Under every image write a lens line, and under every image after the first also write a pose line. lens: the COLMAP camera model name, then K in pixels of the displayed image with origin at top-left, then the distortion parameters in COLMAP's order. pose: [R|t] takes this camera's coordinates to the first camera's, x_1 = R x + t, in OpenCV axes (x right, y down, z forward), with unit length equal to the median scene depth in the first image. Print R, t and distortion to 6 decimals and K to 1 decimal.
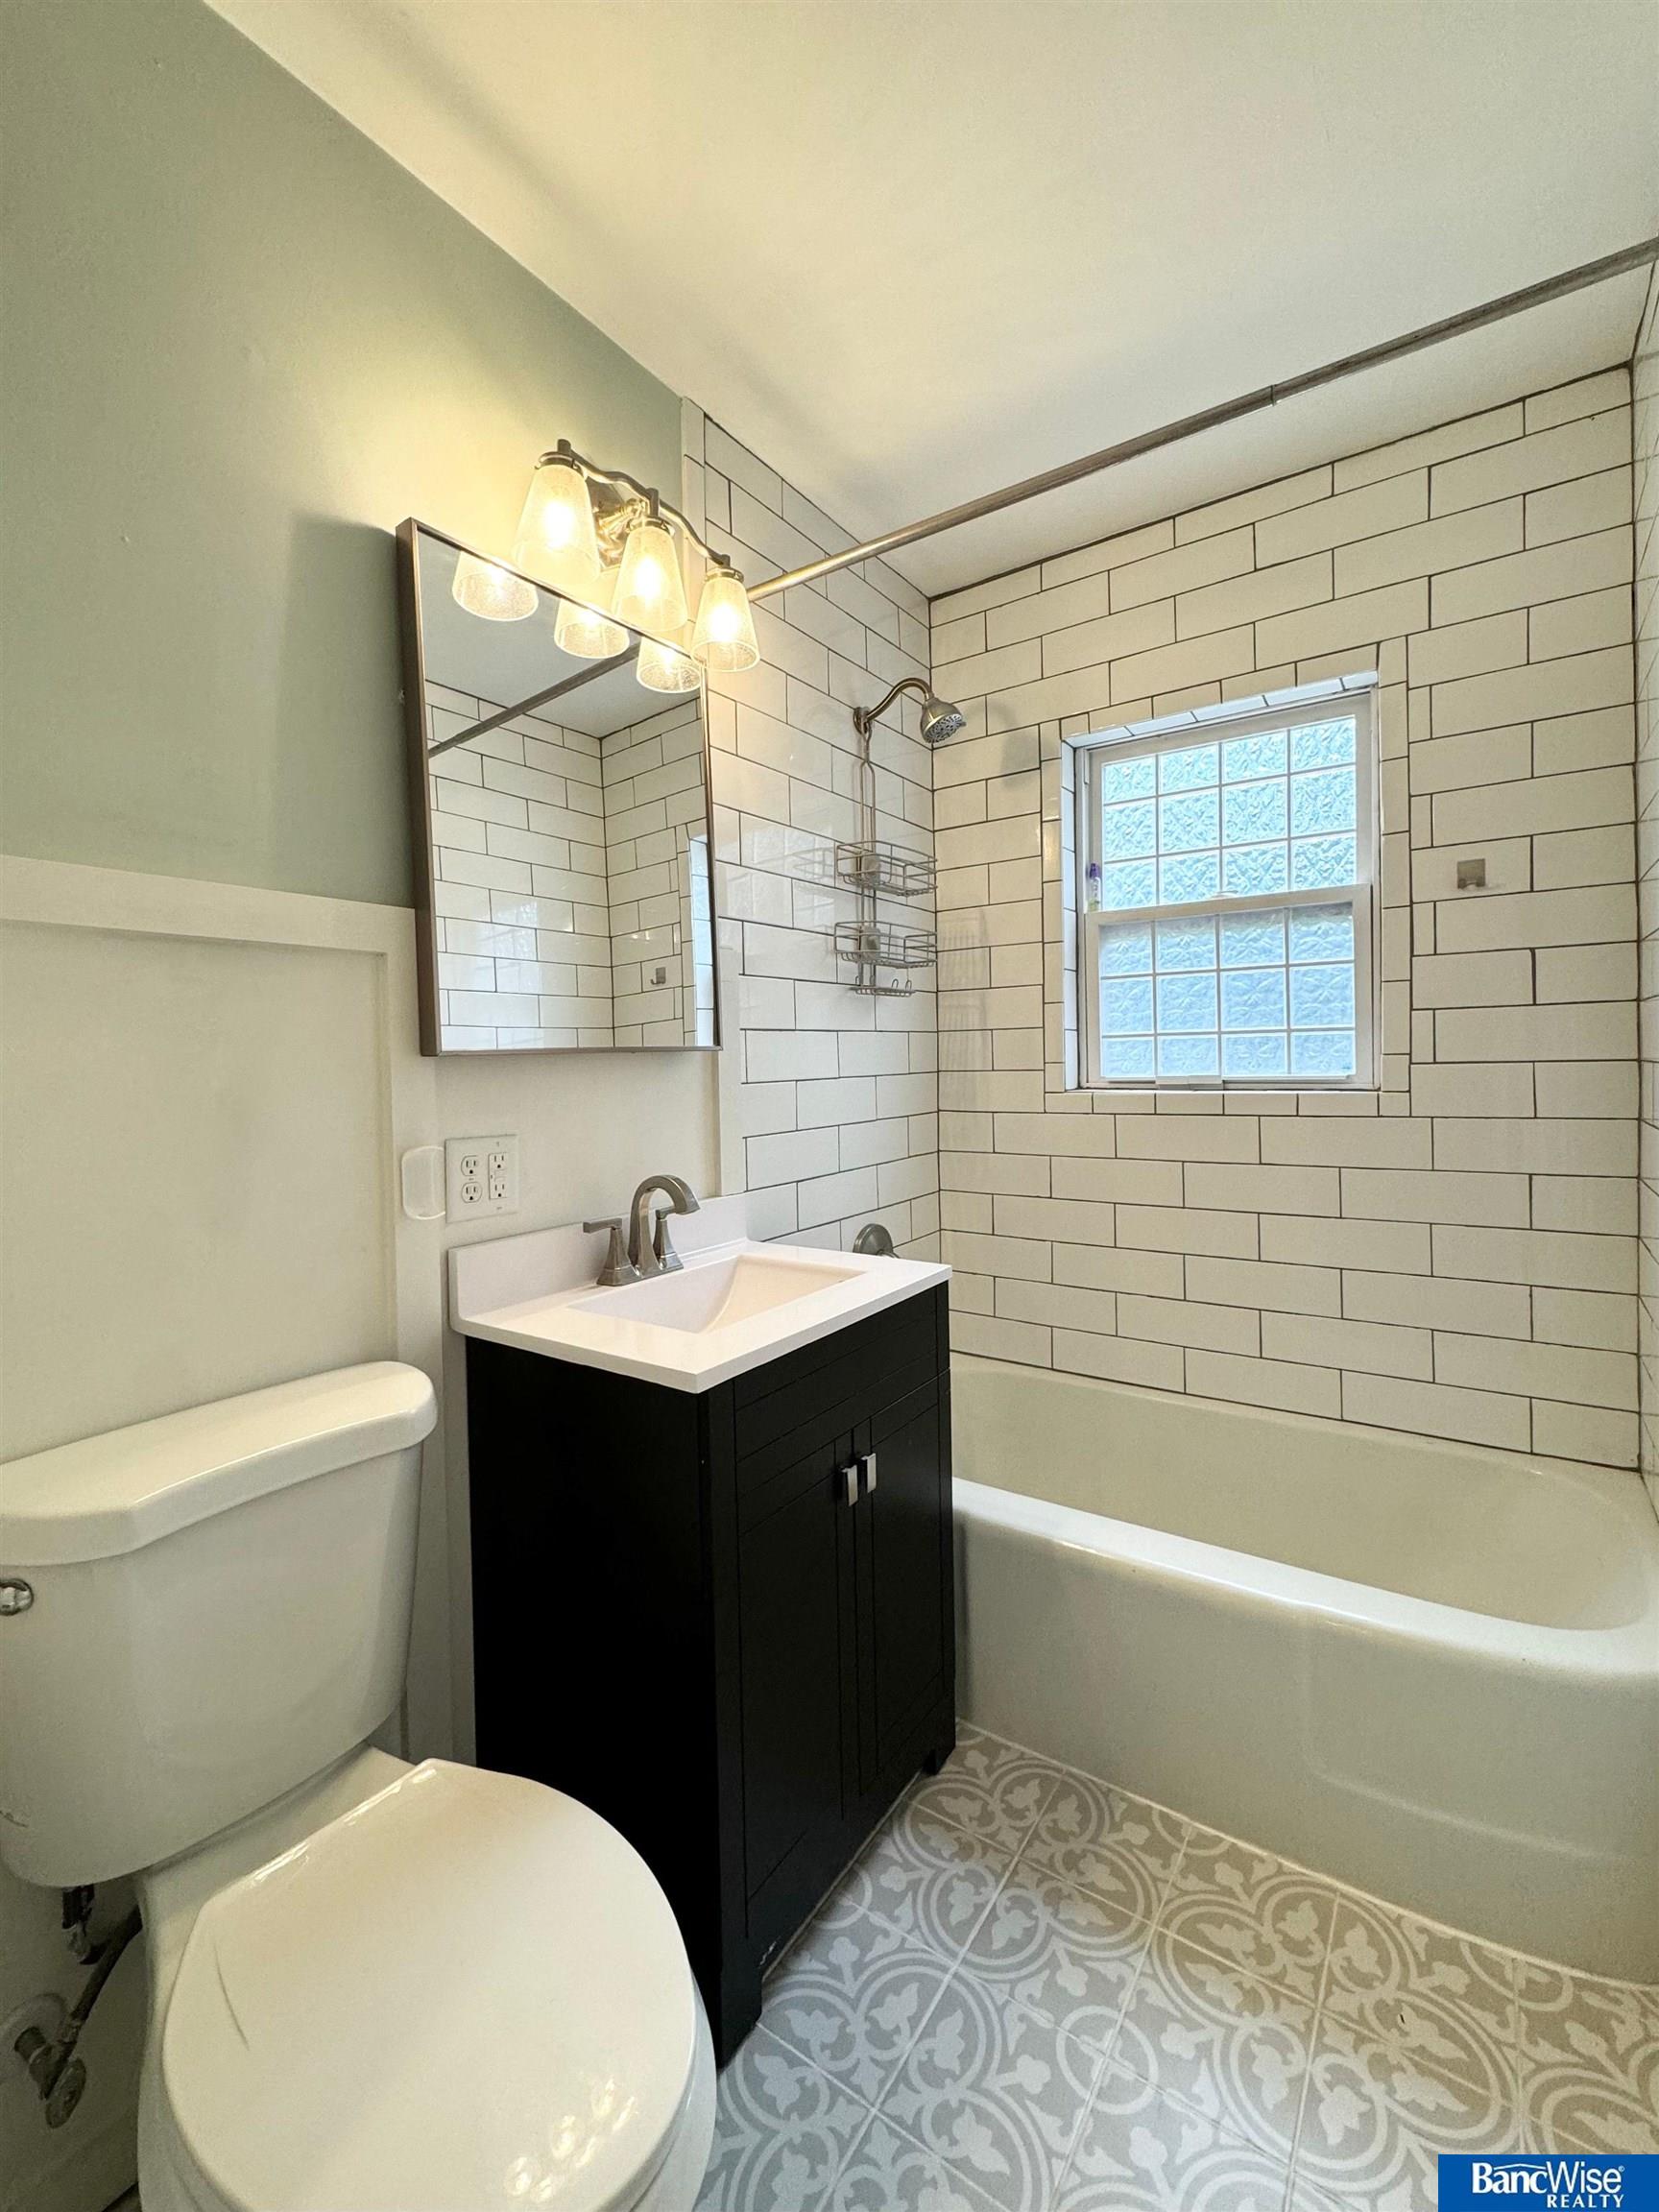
lens RADIAL K [[877.2, 0, 833.2], [0, 877.2, 1094.4], [0, 0, 1]] dist [-0.005818, 0.001768]
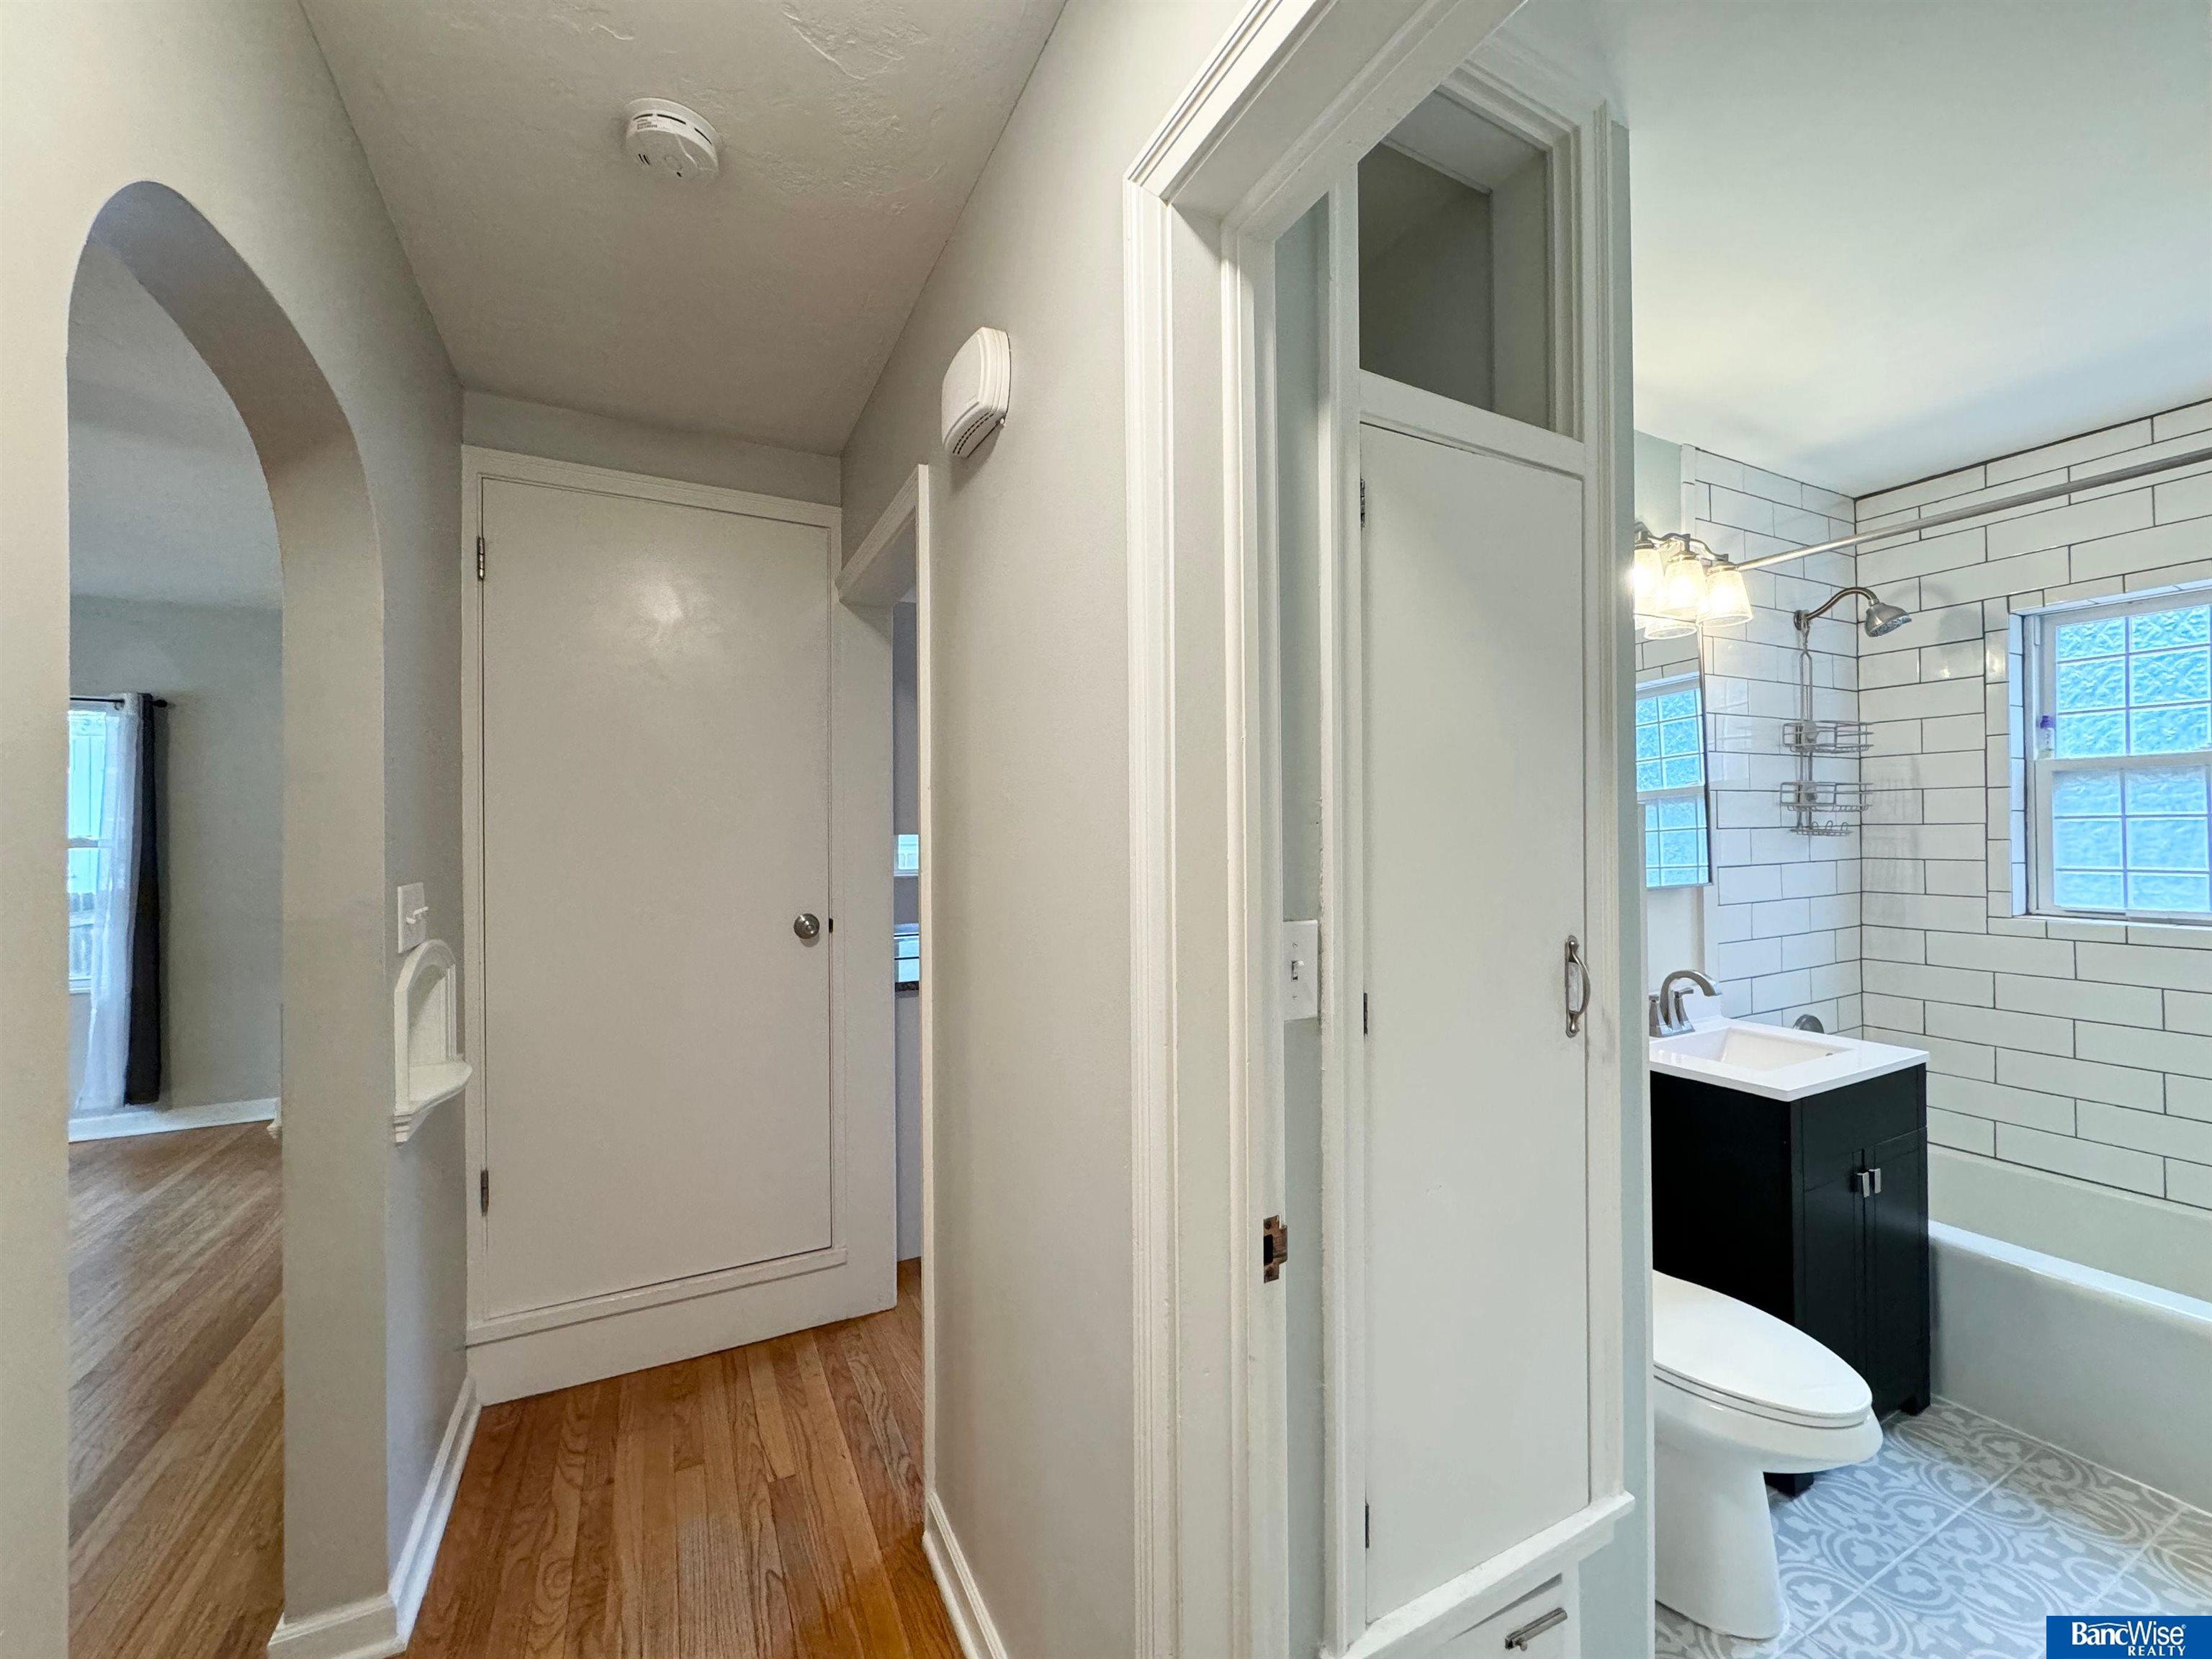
lens RADIAL K [[877.2, 0, 1098.9], [0, 877.2, 831.0], [0, 0, 1]] dist [-0.005818, 0.001768]
pose [[0.885521, 0.012134, -0.464442, -0.278542], [-0.023824, 0.999530, -0.019310, -0.068708], [0.463989, 0.028164, 0.885393, -0.601161]]
